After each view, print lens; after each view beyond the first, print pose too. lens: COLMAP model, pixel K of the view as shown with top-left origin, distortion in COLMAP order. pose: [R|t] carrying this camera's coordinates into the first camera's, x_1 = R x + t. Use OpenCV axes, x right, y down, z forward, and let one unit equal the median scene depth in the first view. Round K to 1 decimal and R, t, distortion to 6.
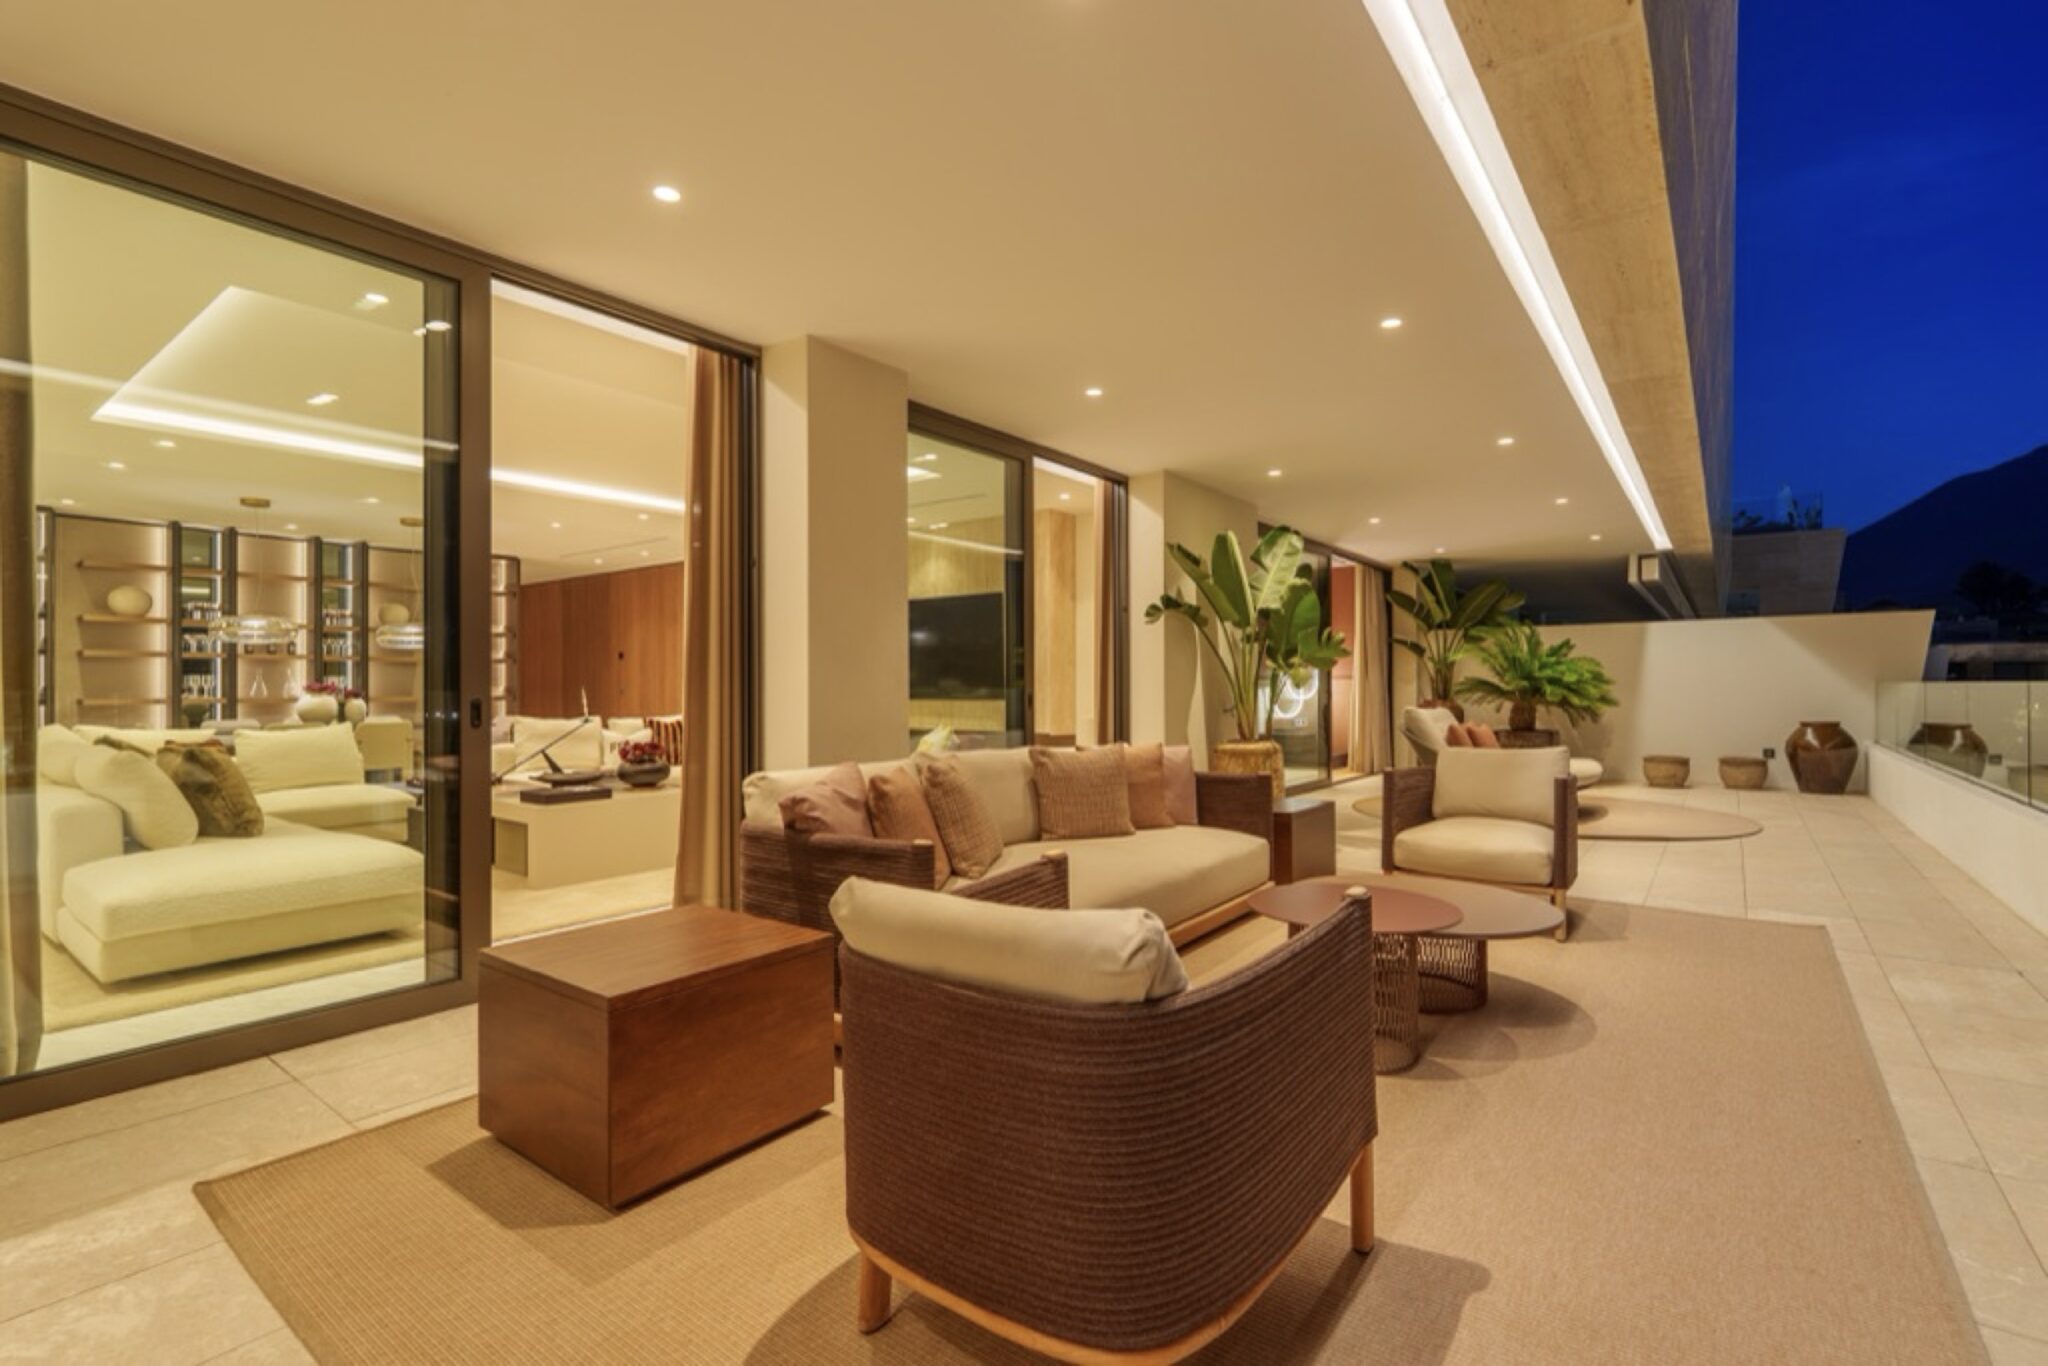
lens RADIAL K [[888.5, 0, 1061.7], [0, 888.5, 690.2], [0, 0, 1]] dist [0.000715, 0.000102]
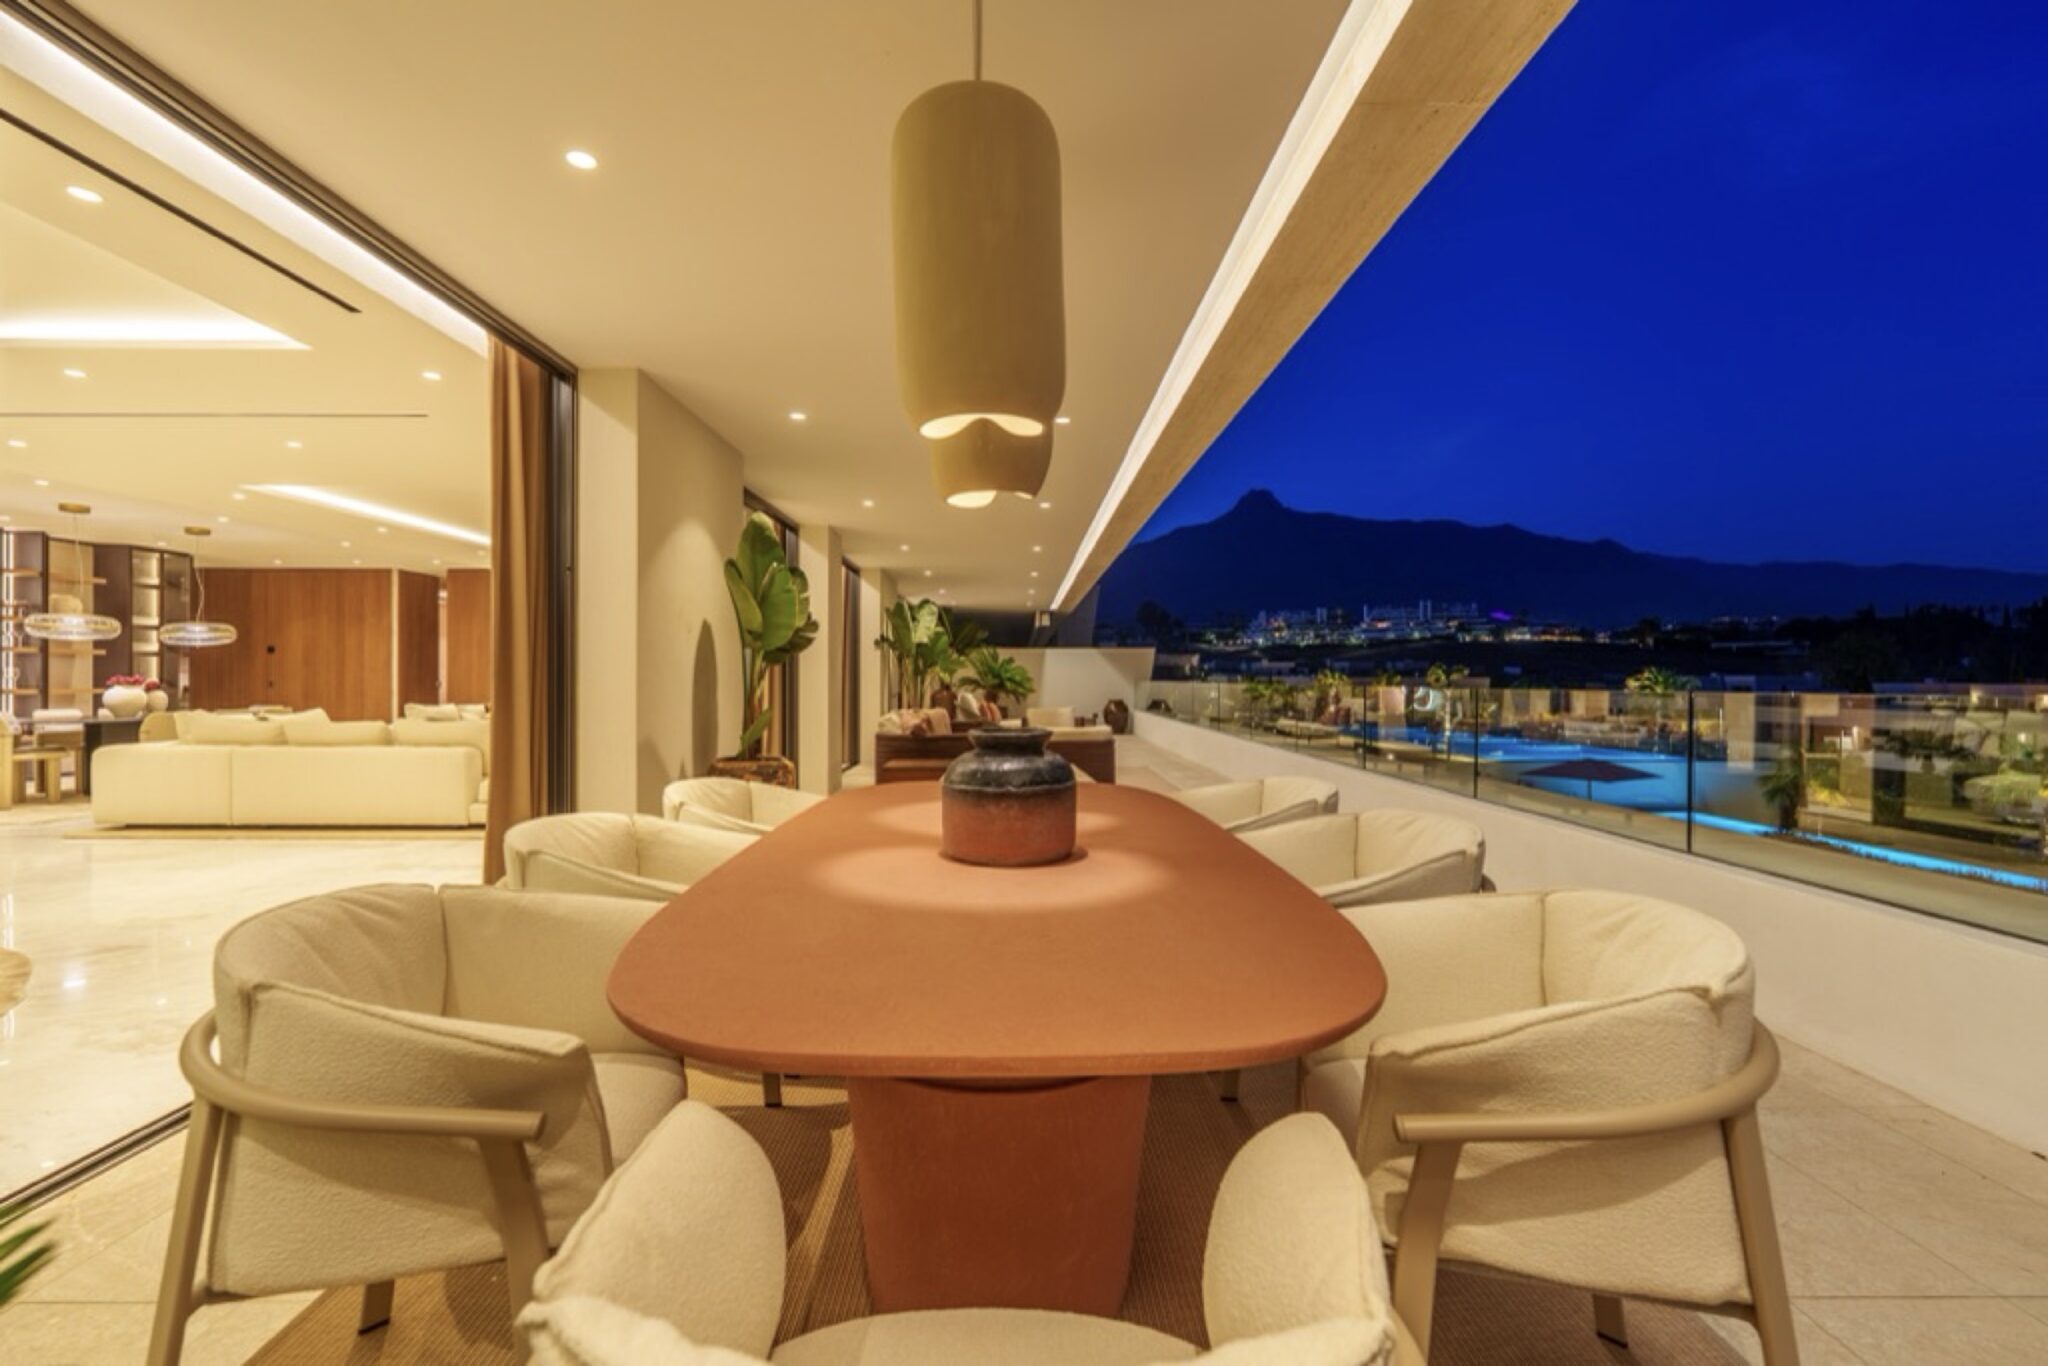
lens RADIAL K [[835.9, 0, 1012.5], [0, 835.9, 682.7], [0, 0, 1]] dist [0.000083, 0.000416]
pose [[0.799143, 0.002705, 0.601135, -0.490649], [-0.003506, 0.999994, 0.000160, -0.003733], [-0.601131, -0.002236, 0.799147, -0.397401]]
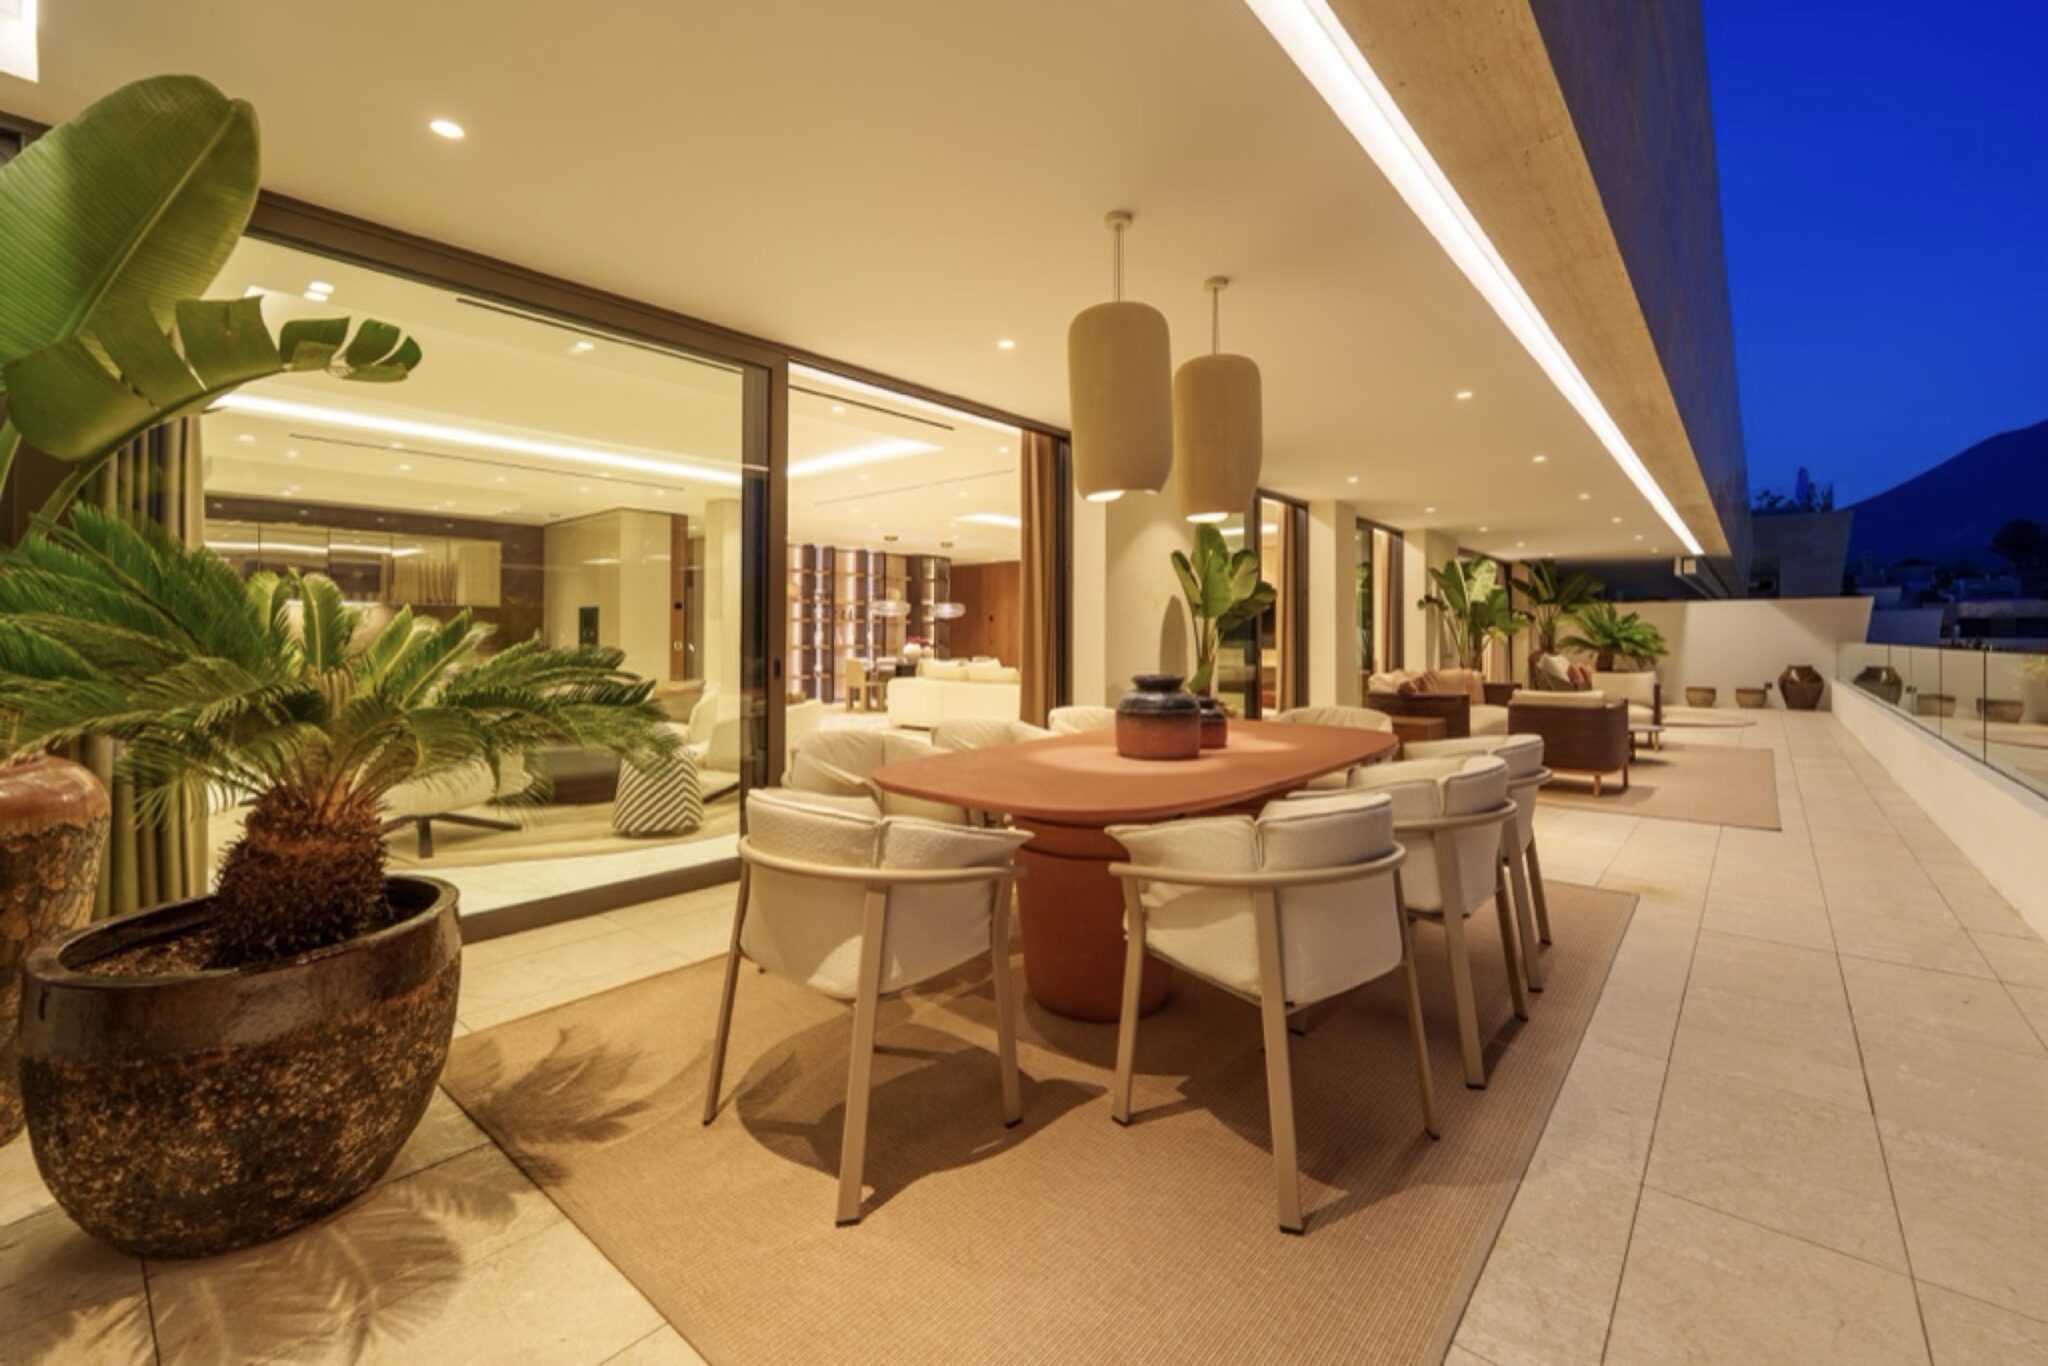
lens RADIAL K [[845.3, 0, 1054.6], [0, 845.3, 632.1], [0, 0, 1]] dist [0.000552, -0.000196]
pose [[0.998538, 0.004397, -0.053878, -0.387991], [-0.004814, 0.999959, -0.007608, -0.006701], [0.053843, 0.007856, 0.998519, -0.566414]]
